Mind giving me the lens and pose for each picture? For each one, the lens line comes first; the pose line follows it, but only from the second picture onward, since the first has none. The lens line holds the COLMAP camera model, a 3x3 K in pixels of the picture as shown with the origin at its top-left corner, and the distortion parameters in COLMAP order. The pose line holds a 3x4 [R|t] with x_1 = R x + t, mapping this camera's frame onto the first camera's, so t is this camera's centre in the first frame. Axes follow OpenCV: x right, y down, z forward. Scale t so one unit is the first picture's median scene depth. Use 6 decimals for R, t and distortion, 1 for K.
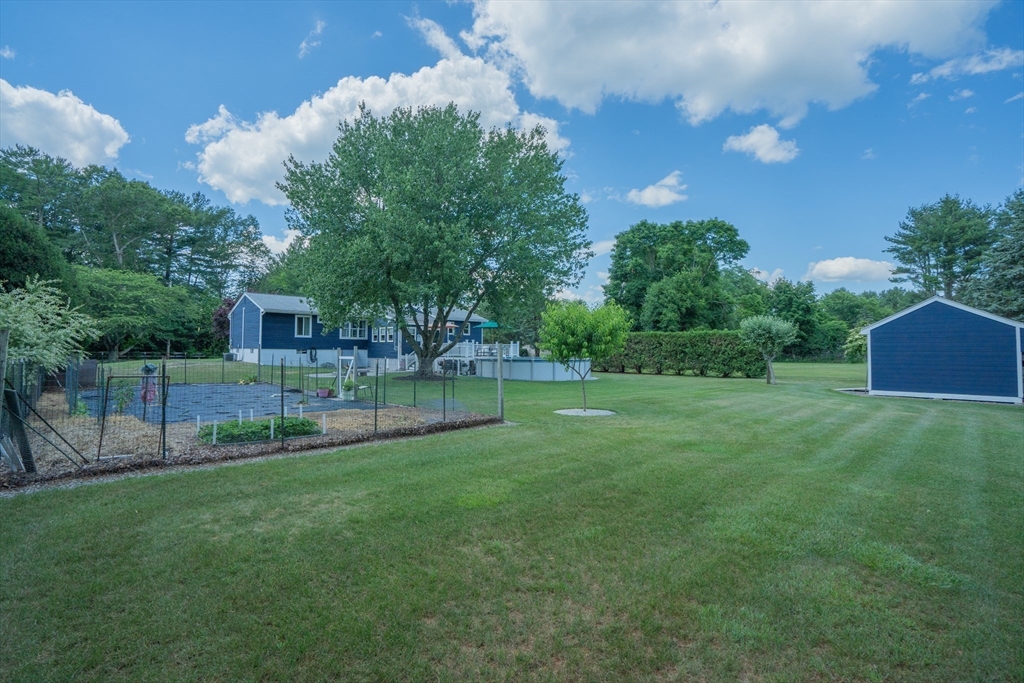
lens RADIAL K [[477.7, 0, 508.1], [0, 477.7, 341.7], [0, 0, 1]] dist [-0.050256, 0.010712]
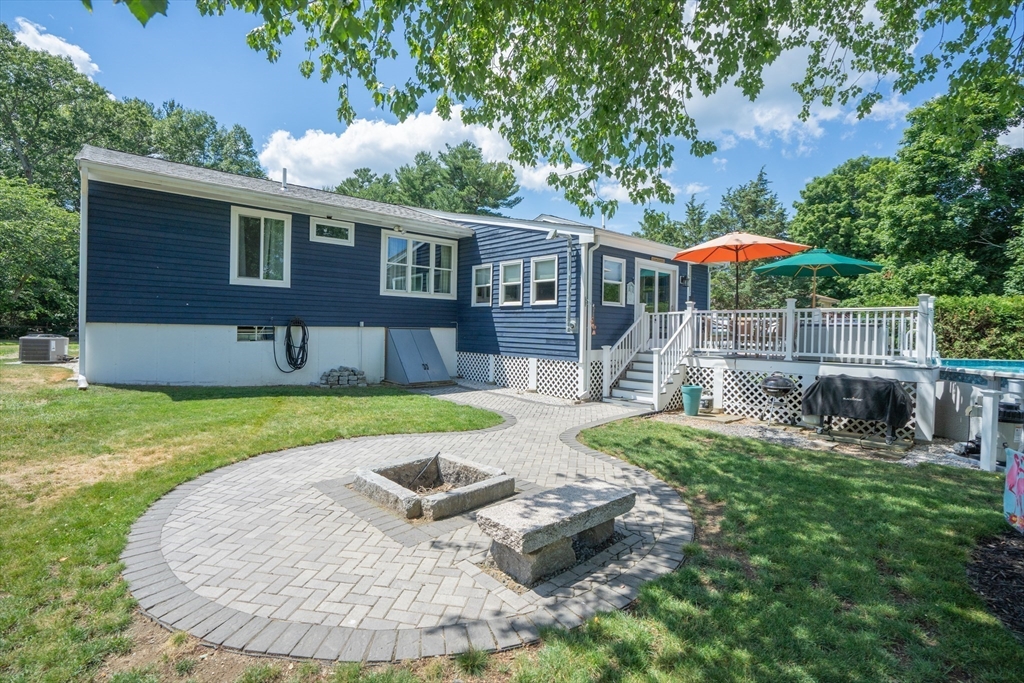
lens RADIAL K [[477.7, 0, 509.1], [0, 477.7, 340.5], [0, 0, 1]] dist [-0.050256, 0.010712]
pose [[0.998686, 0.011846, -0.049867, -0.240564], [-0.009659, 0.998990, 0.043873, 0.009984], [0.050337, -0.043333, 0.997792, 0.651711]]
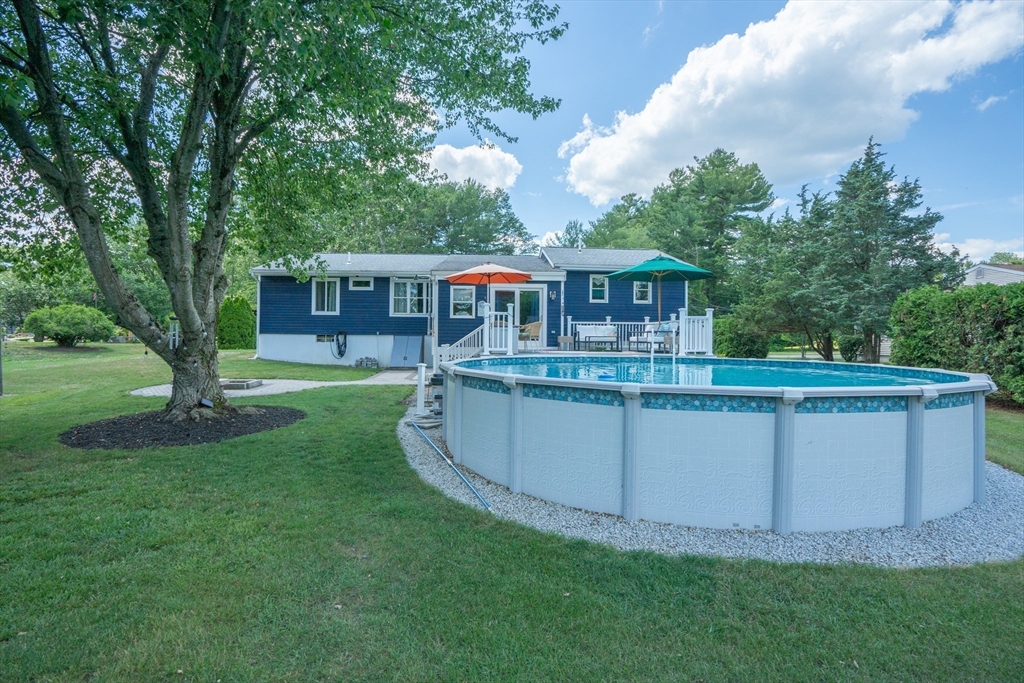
lens RADIAL K [[477.7, 0, 512.2], [0, 477.7, 344.8], [0, 0, 1]] dist [-0.050256, 0.010712]
pose [[0.742081, 0.008560, -0.670256, 0.129628], [0.008496, 0.999718, 0.022174, 0.016041], [0.670257, -0.022150, 0.741799, 0.652859]]
